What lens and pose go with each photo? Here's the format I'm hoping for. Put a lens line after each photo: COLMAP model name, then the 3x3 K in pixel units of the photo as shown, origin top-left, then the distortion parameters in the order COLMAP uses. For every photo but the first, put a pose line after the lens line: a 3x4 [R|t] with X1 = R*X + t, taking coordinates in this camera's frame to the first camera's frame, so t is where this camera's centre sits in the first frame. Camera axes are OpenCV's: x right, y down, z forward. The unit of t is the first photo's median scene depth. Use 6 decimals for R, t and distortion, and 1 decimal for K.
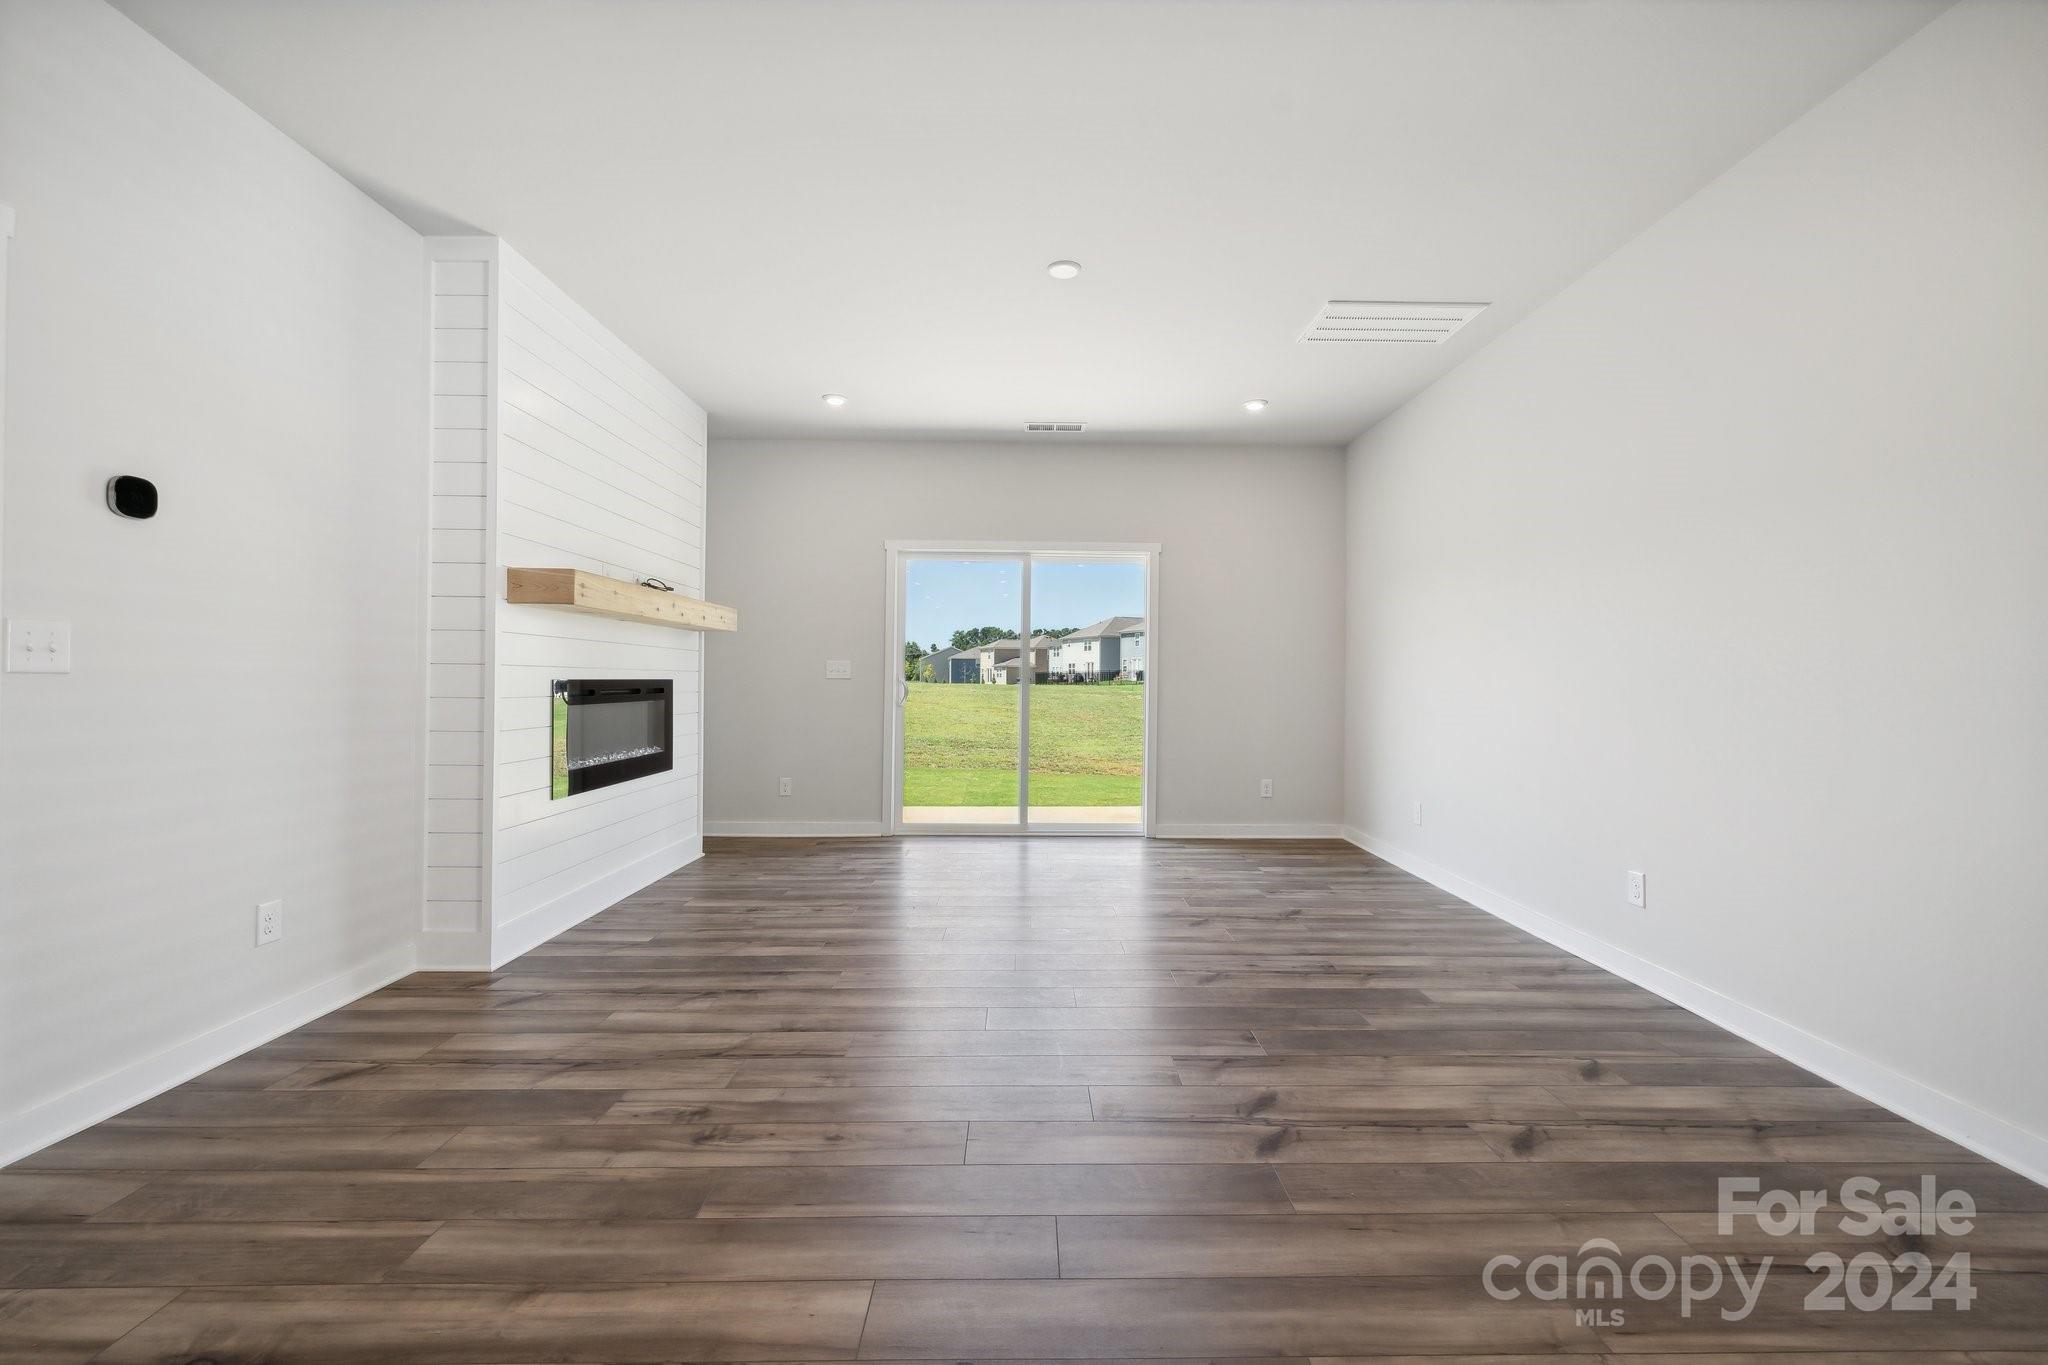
lens RADIAL K [[841.8, 0, 1040.3], [0, 841.8, 675.8], [0, 0, 1]] dist [-0.000697, 0.000037]
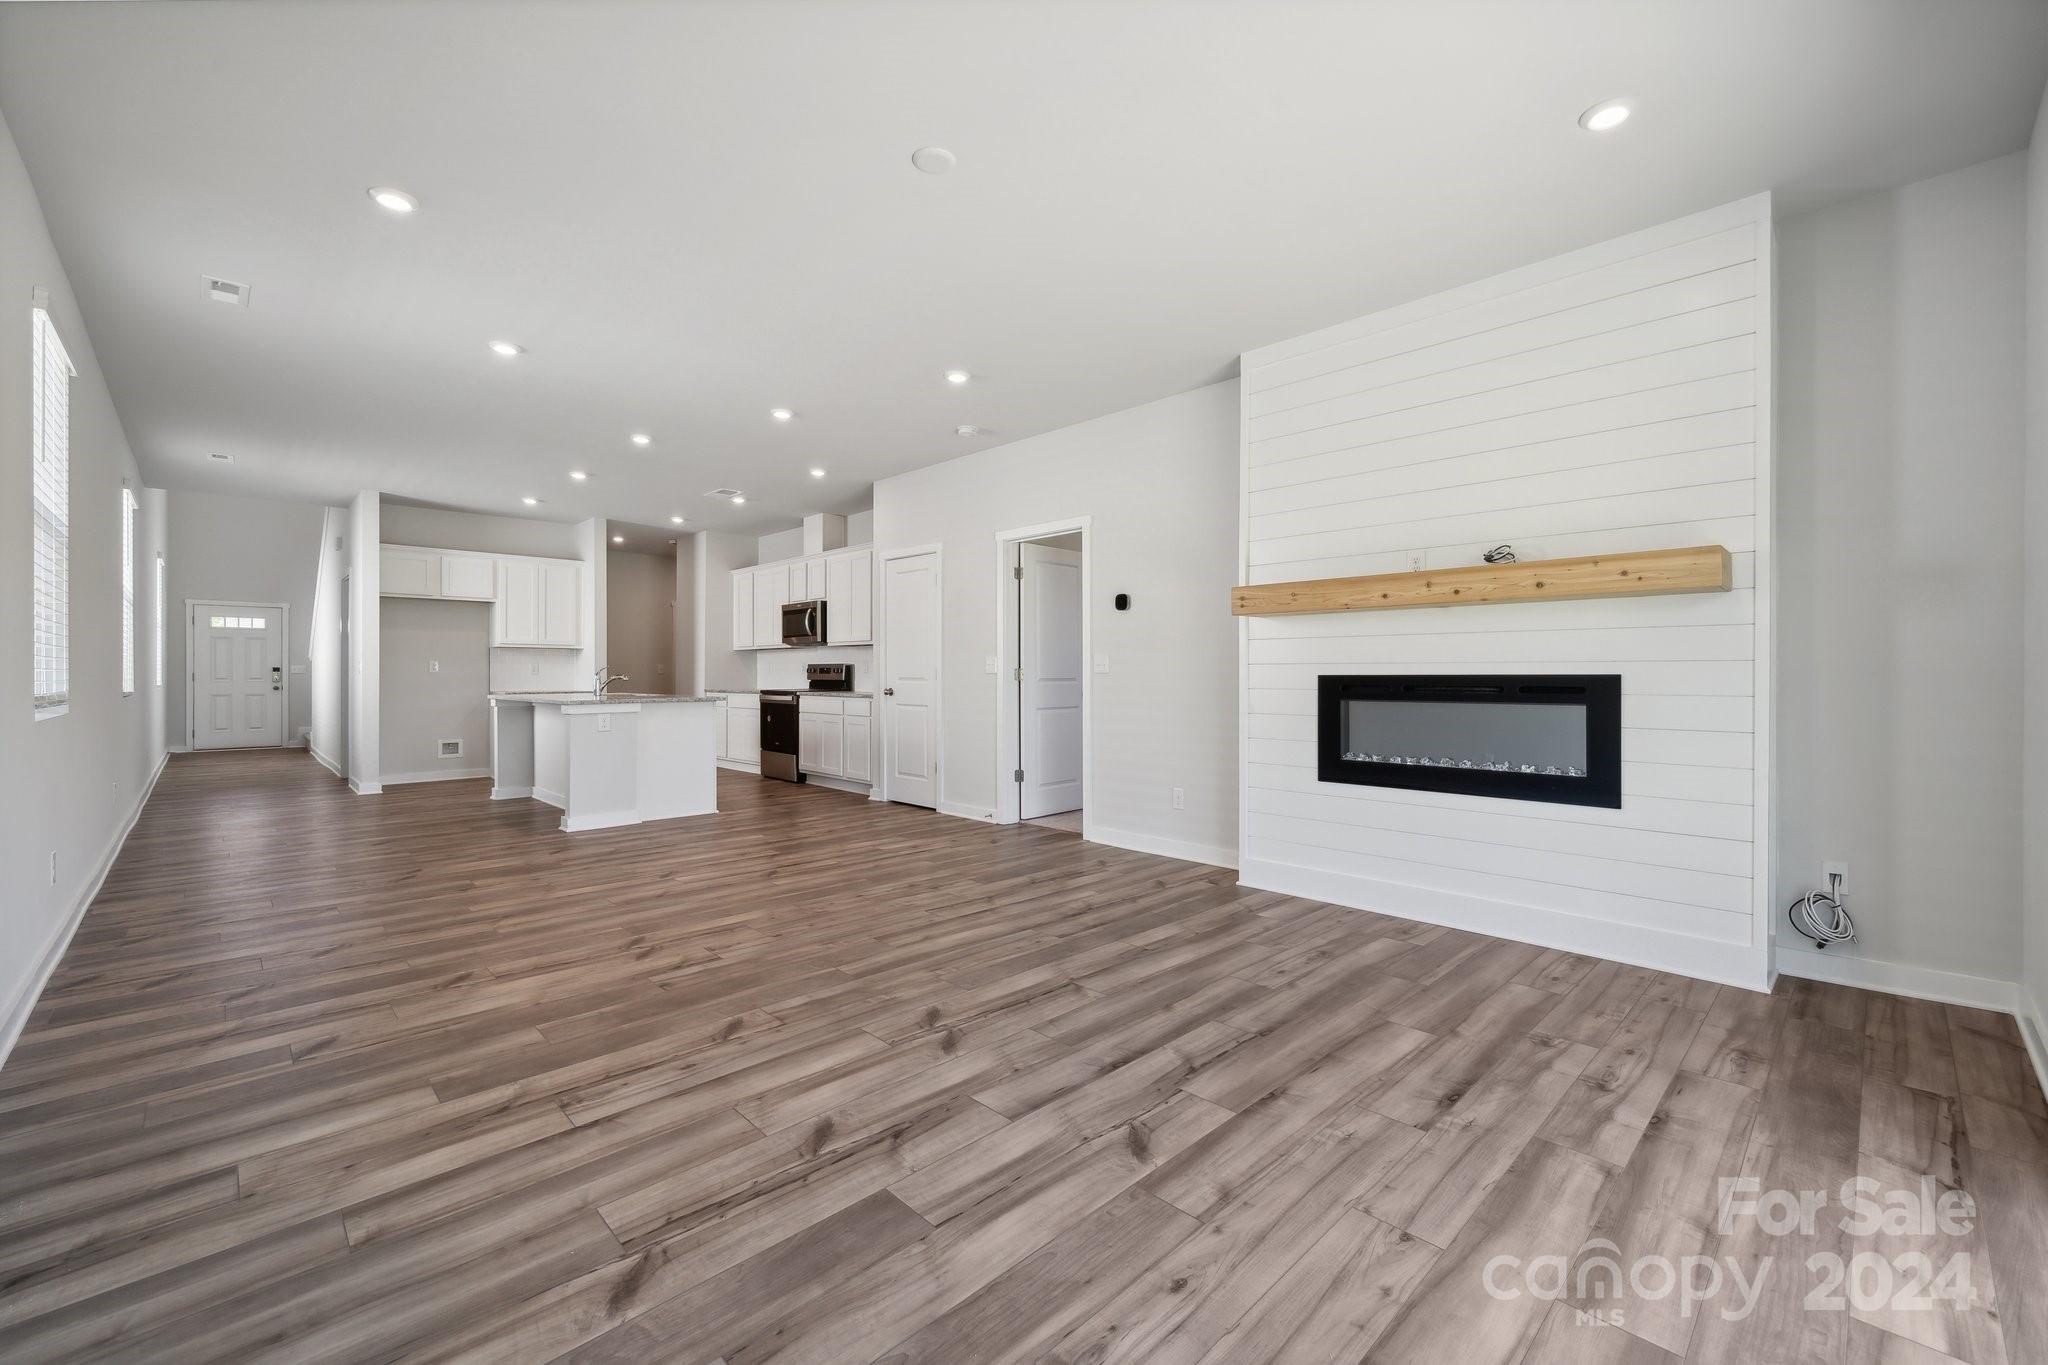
lens RADIAL K [[841.8, 0, 1043.7], [0, 841.8, 674.9], [0, 0, 1]] dist [-0.000697, 0.000037]
pose [[-0.724522, -0.004425, -0.689237, 0.464107], [0.001316, 0.999969, -0.007803, 0.011924], [0.689250, -0.006561, -0.724494, 1.523230]]
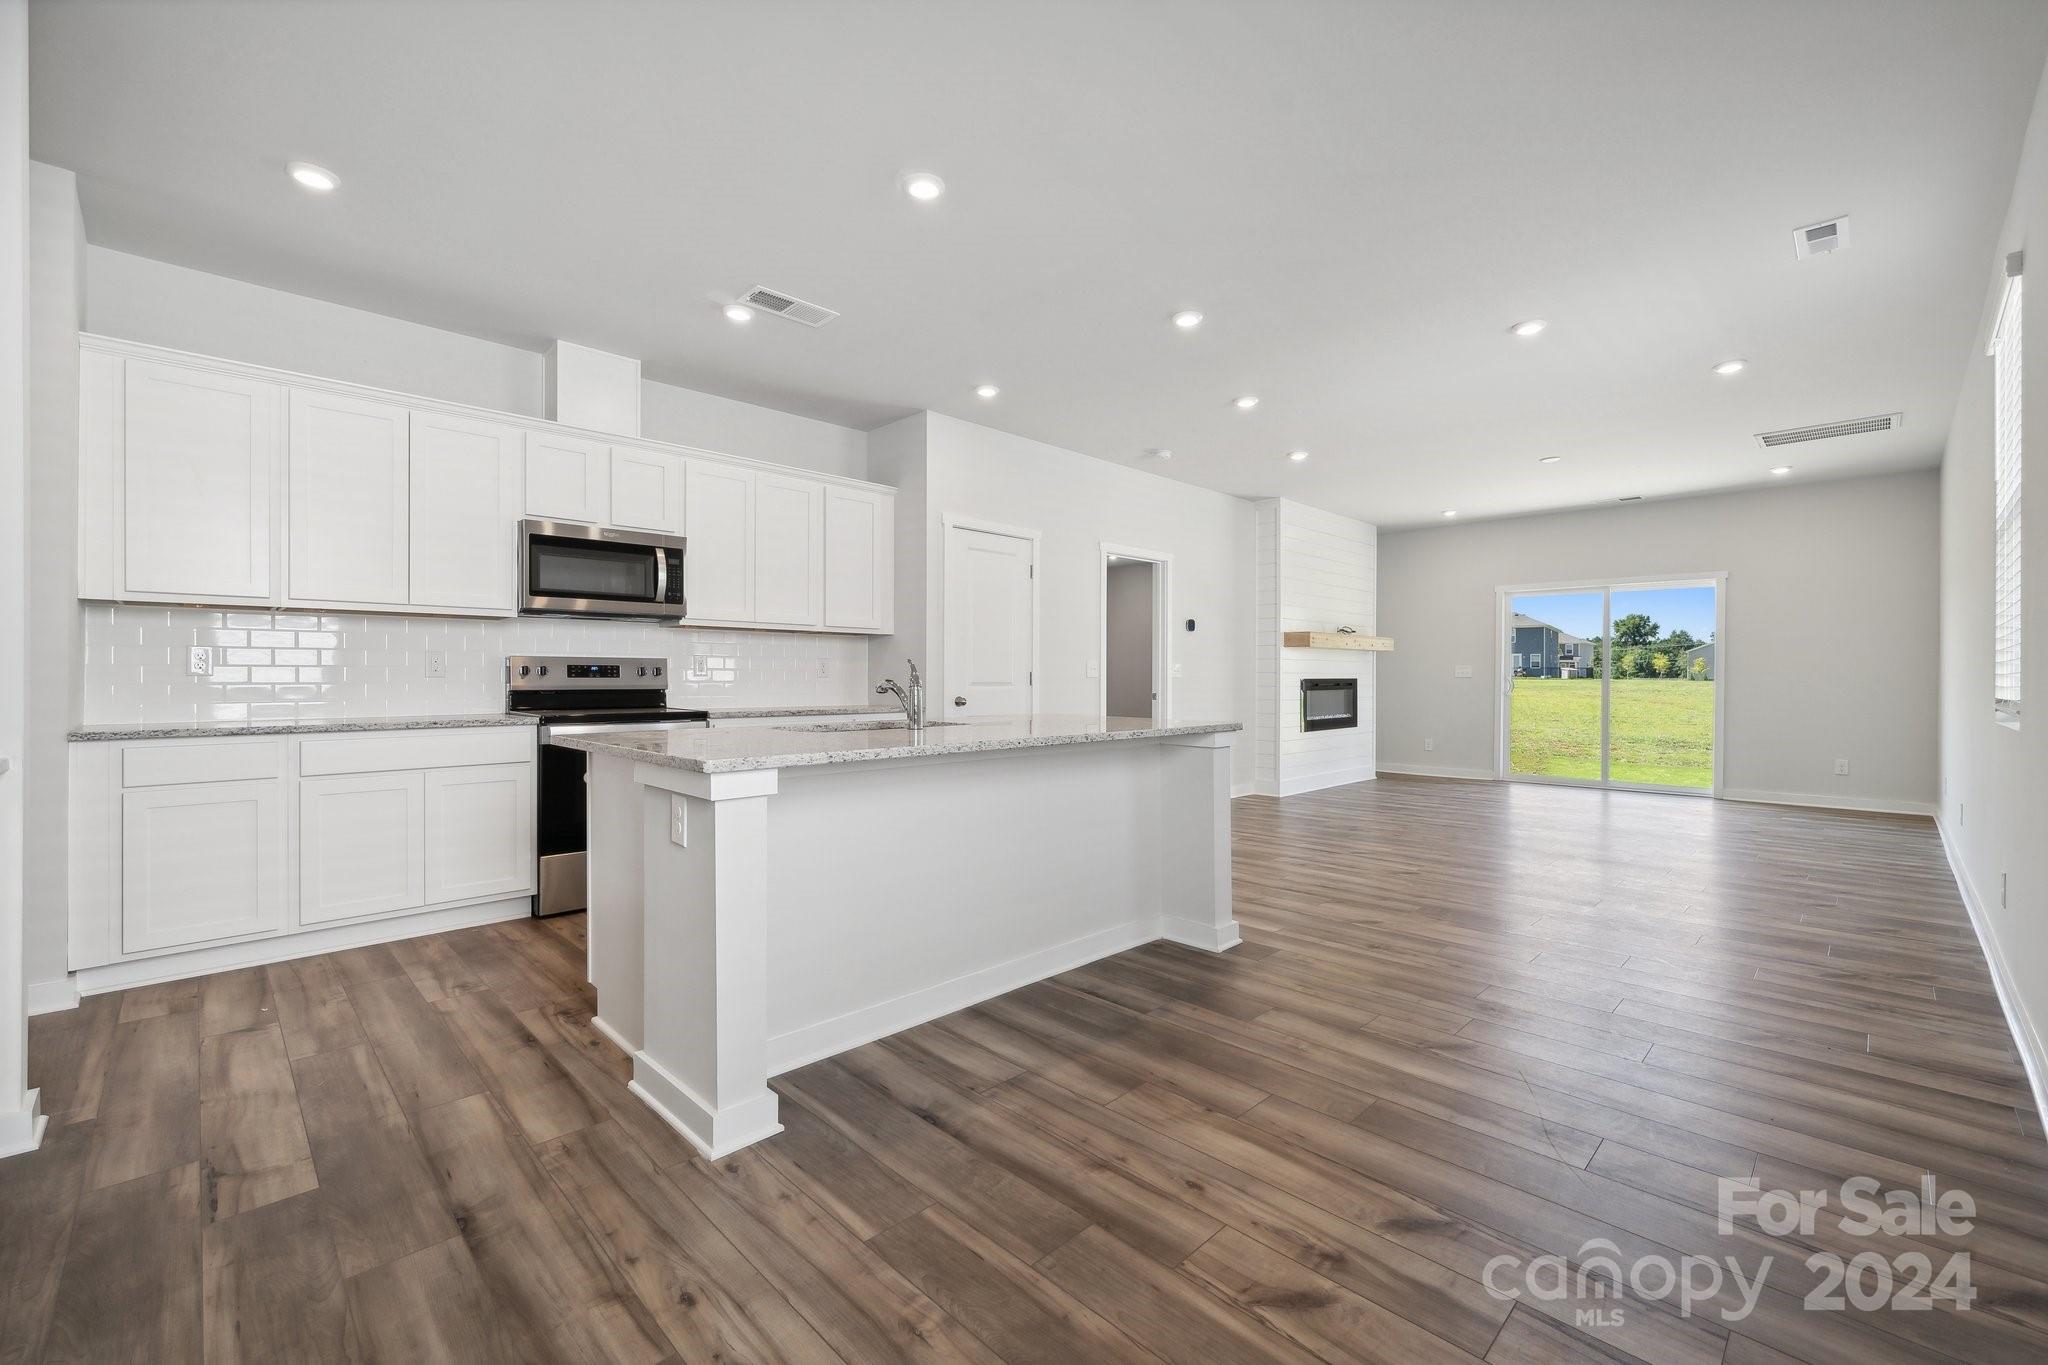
lens RADIAL K [[841.8, 0, 1039.4], [0, 841.8, 678.8], [0, 0, 1]] dist [-0.000697, 0.000037]
pose [[0.692129, -0.004982, -0.721757, 0.546453], [0.008837, 0.999960, 0.001571, -0.005400], [0.721720, -0.007465, 0.692145, -1.035379]]
